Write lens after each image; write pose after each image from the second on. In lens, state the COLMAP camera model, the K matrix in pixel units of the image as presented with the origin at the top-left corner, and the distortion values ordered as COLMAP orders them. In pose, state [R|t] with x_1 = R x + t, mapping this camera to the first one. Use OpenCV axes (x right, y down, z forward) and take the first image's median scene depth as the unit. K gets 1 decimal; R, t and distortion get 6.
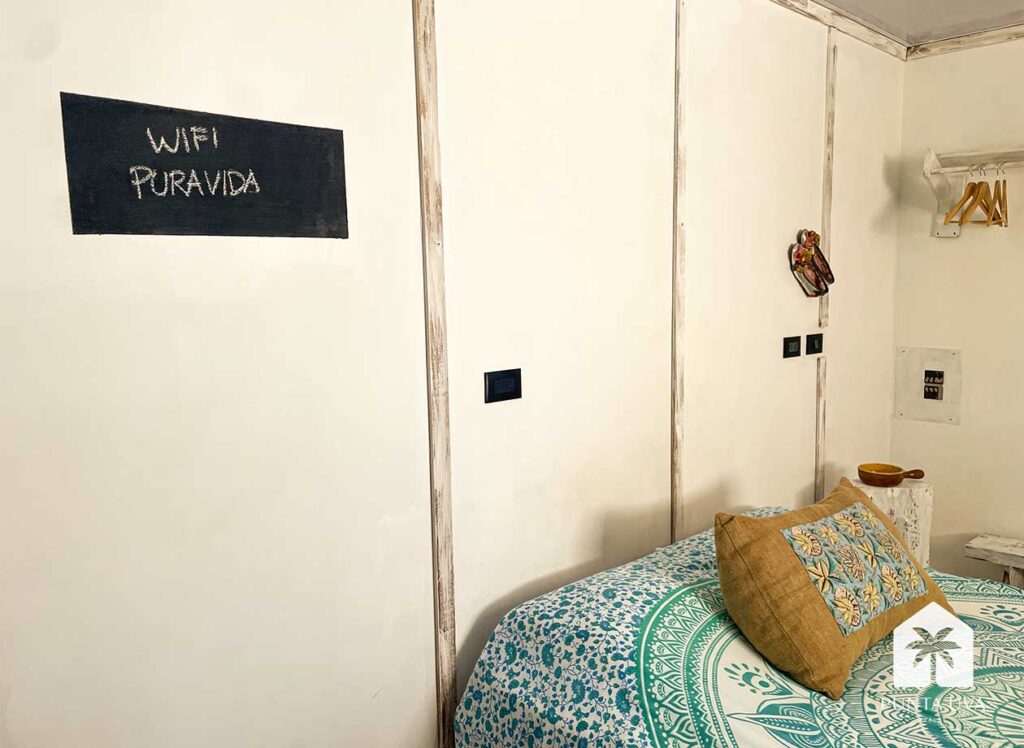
lens RADIAL K [[778.9, 0, 515.3], [0, 778.9, 362.9], [0, 0, 1]] dist [0.086330, -0.107801]
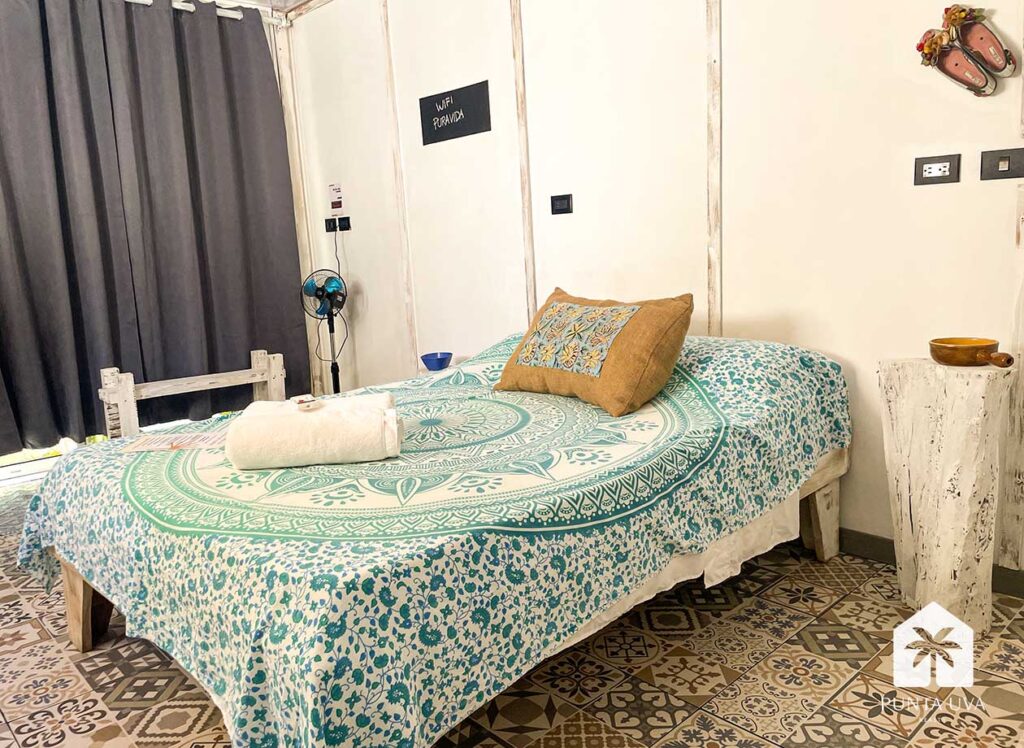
lens RADIAL K [[778.9, 0, 515.3], [0, 778.9, 362.9], [0, 0, 1]] dist [0.086330, -0.107801]
pose [[0.008065, 0.158298, -0.987358, 2.034870], [-0.070098, 0.985051, 0.157355, 0.128079], [0.997507, 0.067943, 0.019041, 1.074475]]
